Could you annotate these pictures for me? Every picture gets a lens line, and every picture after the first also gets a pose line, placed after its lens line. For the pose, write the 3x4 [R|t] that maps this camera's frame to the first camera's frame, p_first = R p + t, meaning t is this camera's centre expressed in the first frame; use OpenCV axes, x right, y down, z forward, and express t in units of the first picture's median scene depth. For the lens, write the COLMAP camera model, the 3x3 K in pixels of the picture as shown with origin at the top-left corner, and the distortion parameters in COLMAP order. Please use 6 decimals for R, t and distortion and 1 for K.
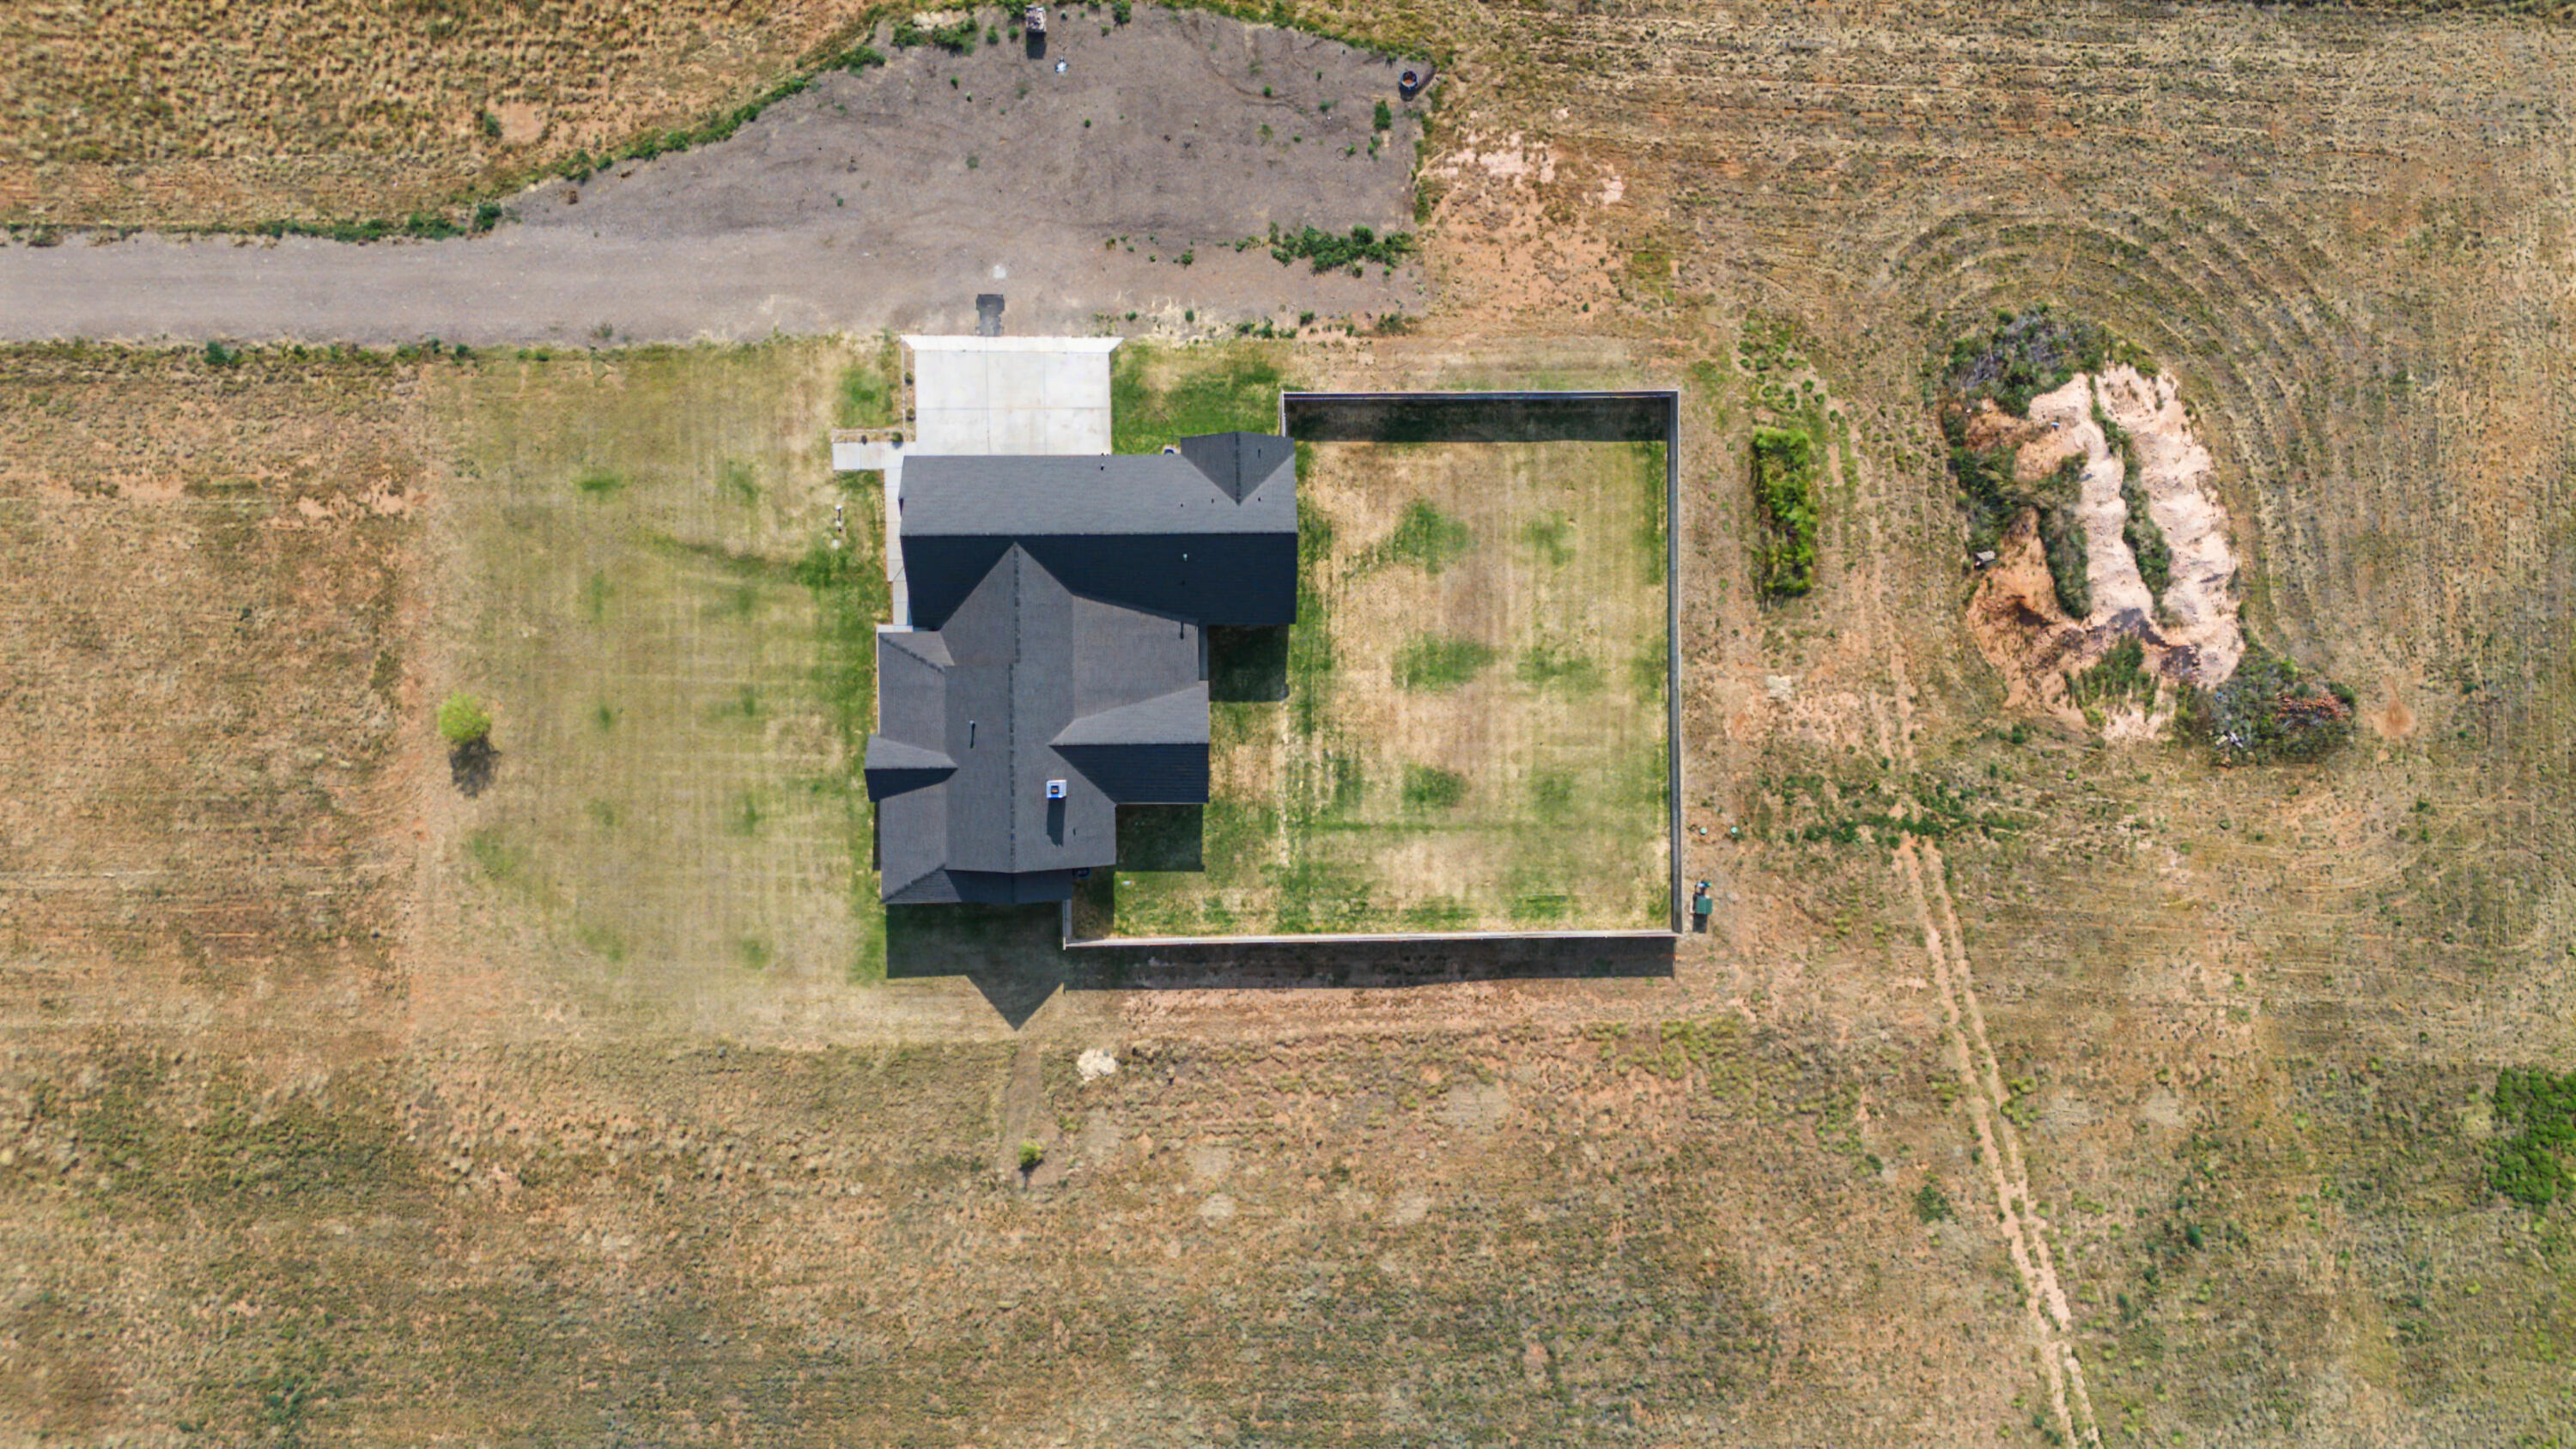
lens RADIAL K [[1885.6, 0, 1288.0], [0, 1885.6, 724.5], [0, 0, 1]] dist [0.102693, -0.139106]
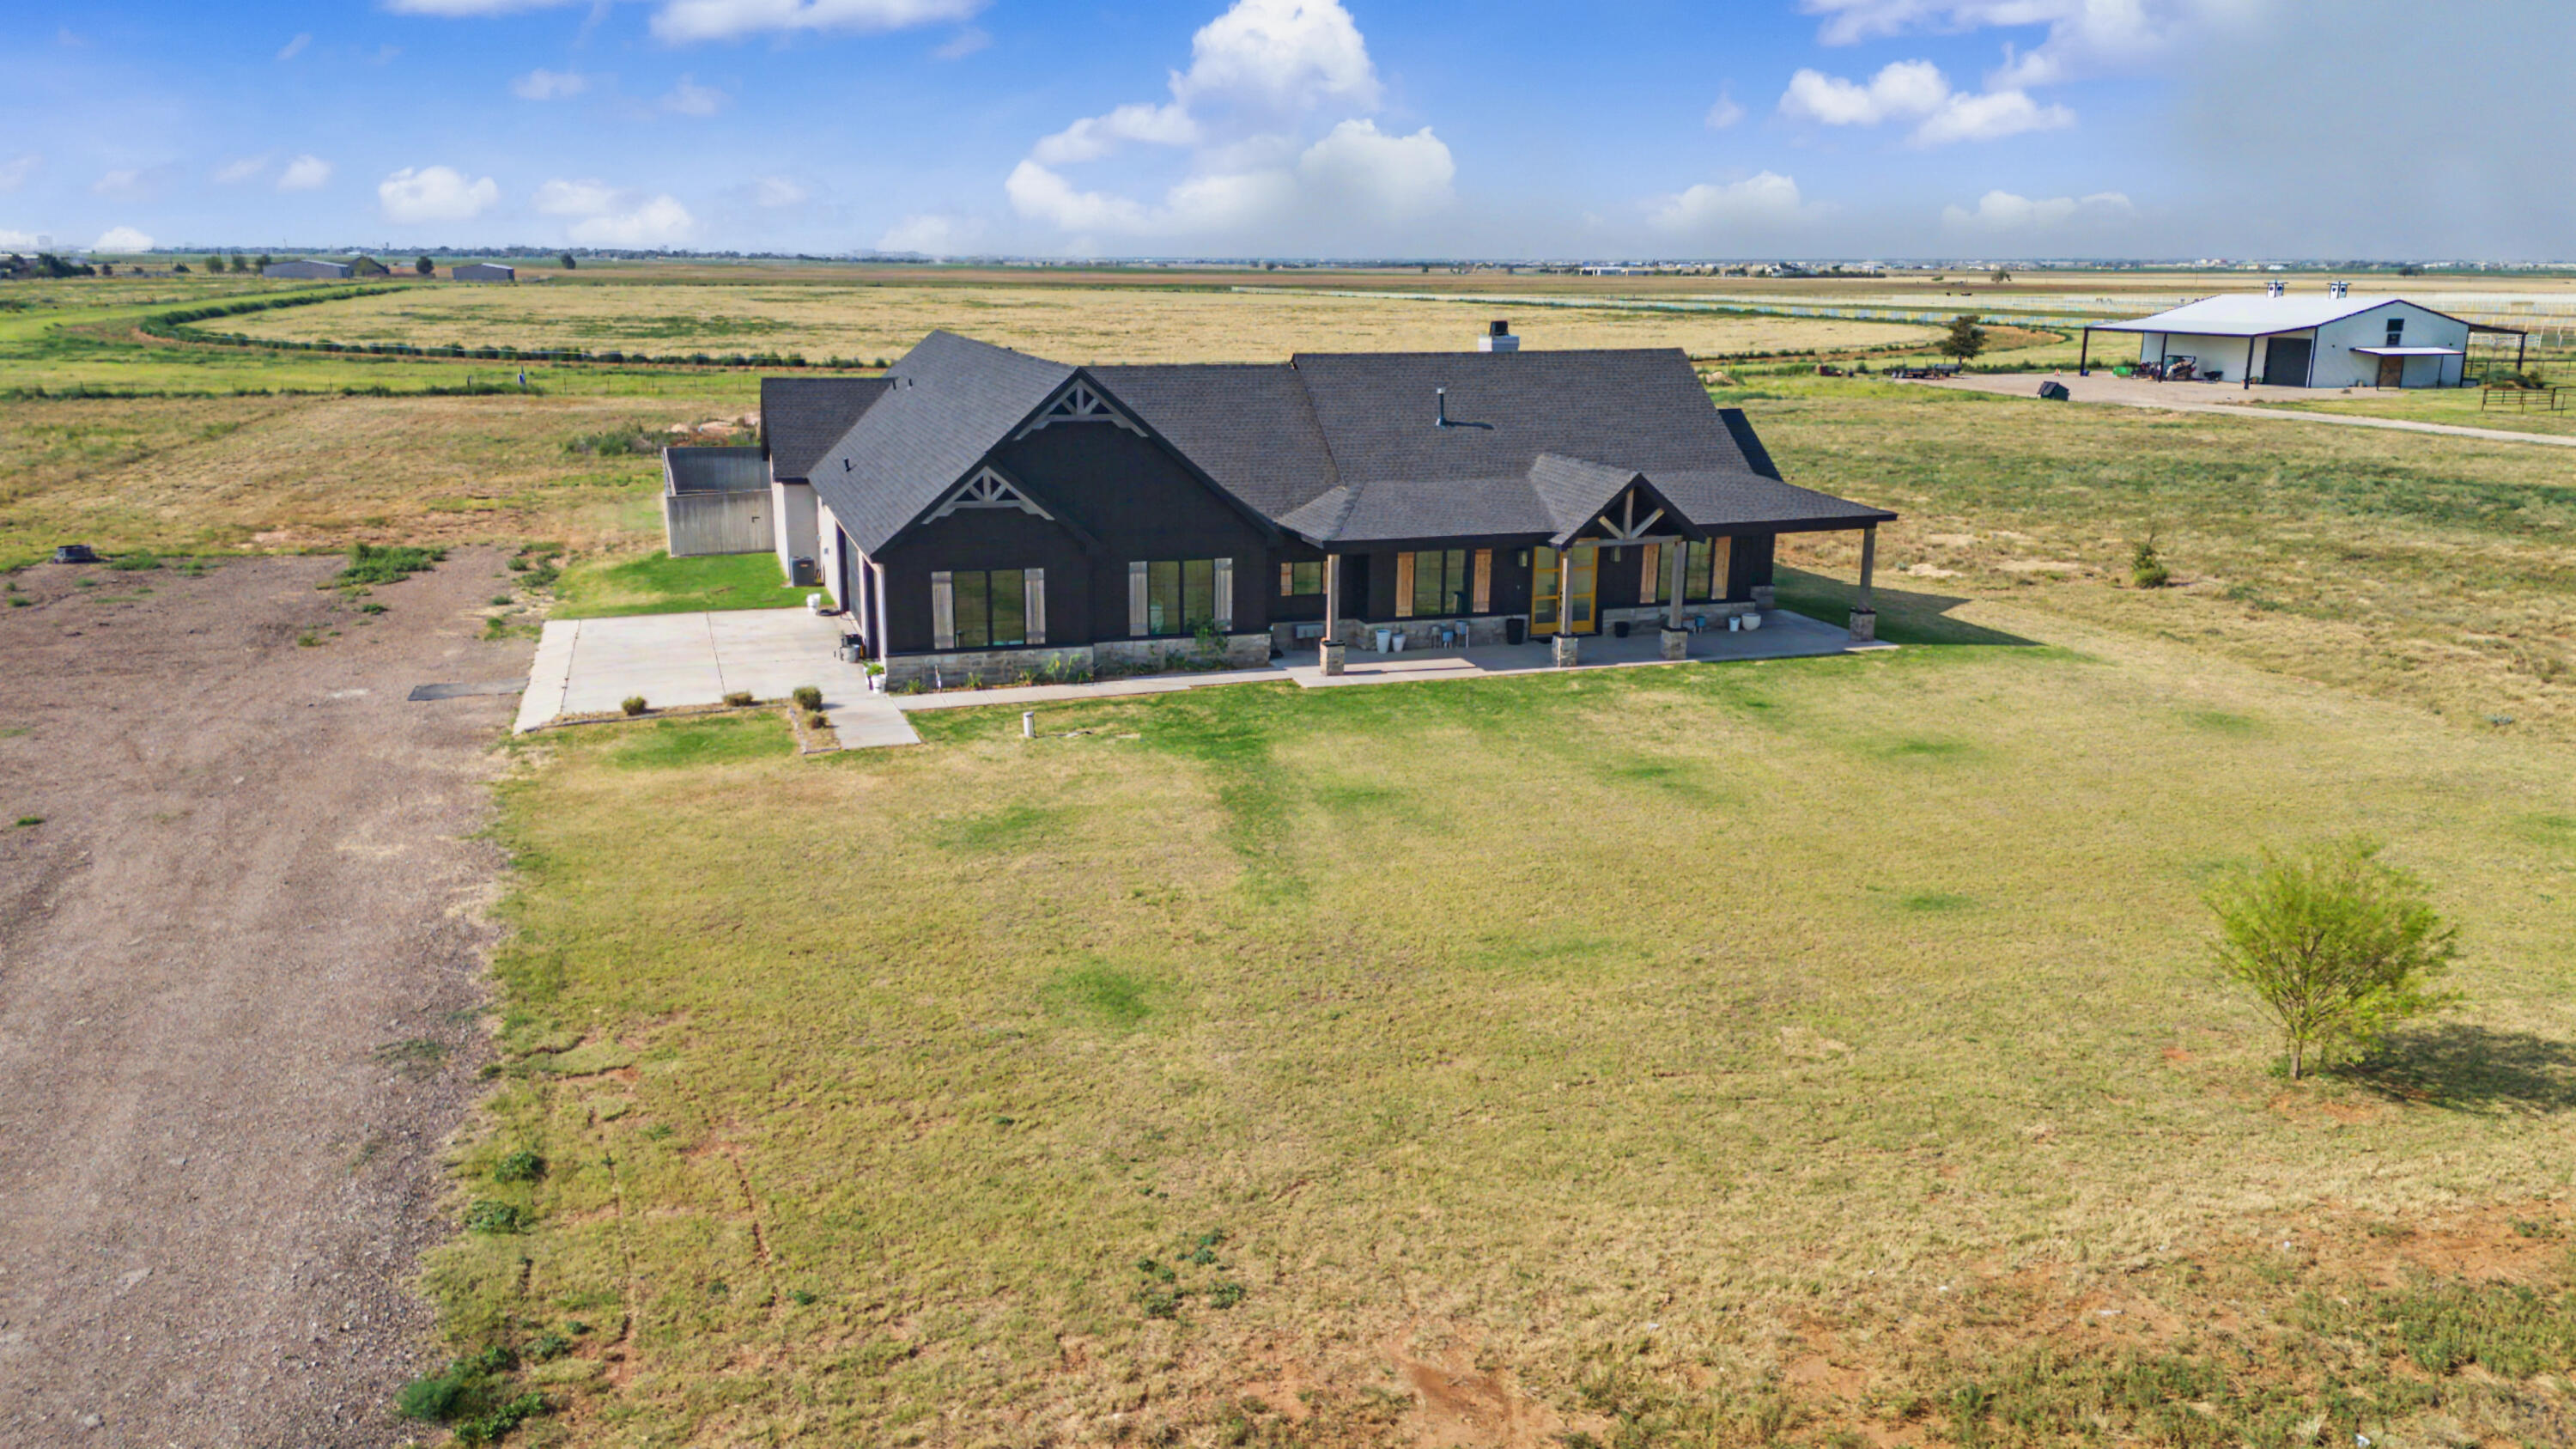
lens RADIAL K [[1885.6, 0, 1288.0], [0, 1885.6, 724.5], [0, 0, 1]] dist [0.102693, -0.139106]
pose [[-0.305005, -0.262589, 0.915434, -0.567992], [0.952271, -0.071641, 0.296729, -0.170322], [-0.012336, 0.962245, 0.271907, 0.889498]]
